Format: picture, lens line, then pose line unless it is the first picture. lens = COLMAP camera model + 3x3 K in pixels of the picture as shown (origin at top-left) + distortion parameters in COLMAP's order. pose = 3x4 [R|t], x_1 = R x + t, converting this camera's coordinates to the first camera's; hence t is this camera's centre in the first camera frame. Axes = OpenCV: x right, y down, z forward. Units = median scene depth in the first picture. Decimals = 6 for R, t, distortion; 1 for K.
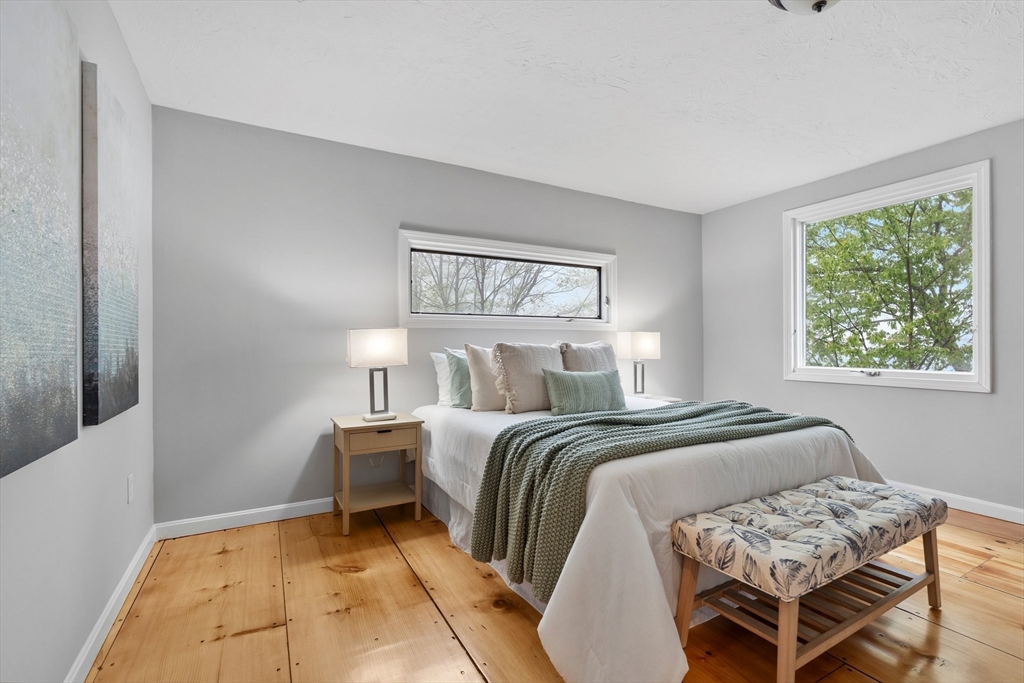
lens RADIAL K [[456.8, 0, 515.7], [0, 456.8, 334.9], [0, 0, 1]] dist [-0.001594, -0.000021]
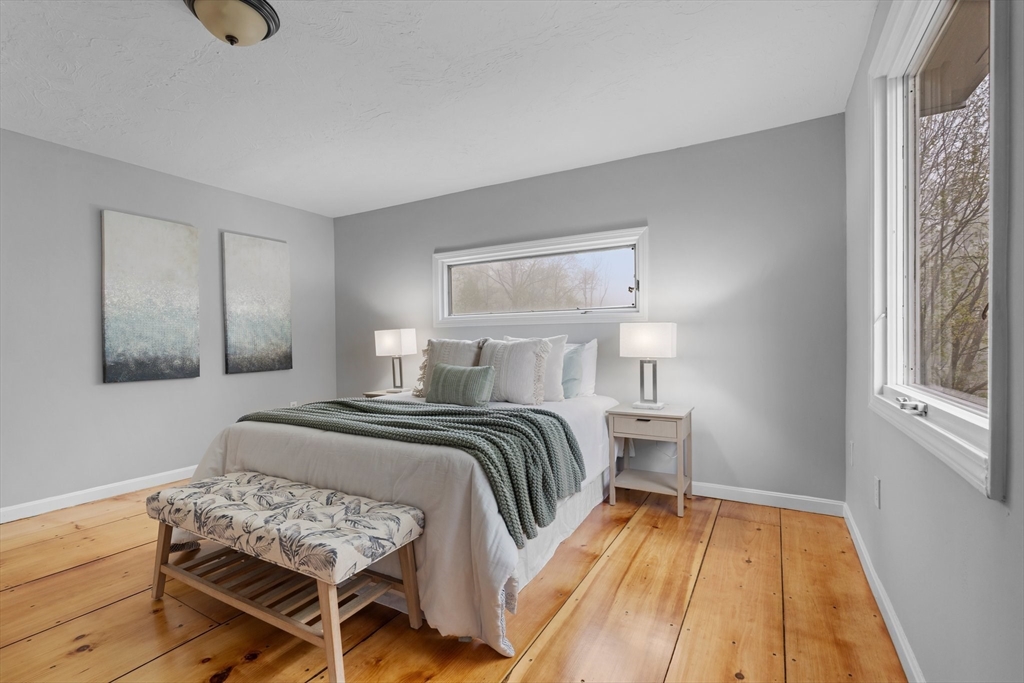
lens RADIAL K [[446.2, 0, 512.0], [0, 446.2, 341.5], [0, 0, 1]] dist [-0.003327, -0.000205]
pose [[0.524886, 0.003139, -0.851167, 0.807906], [0.027964, 0.999390, 0.020930, 0.003161], [0.850713, -0.034787, 0.524478, 0.413049]]
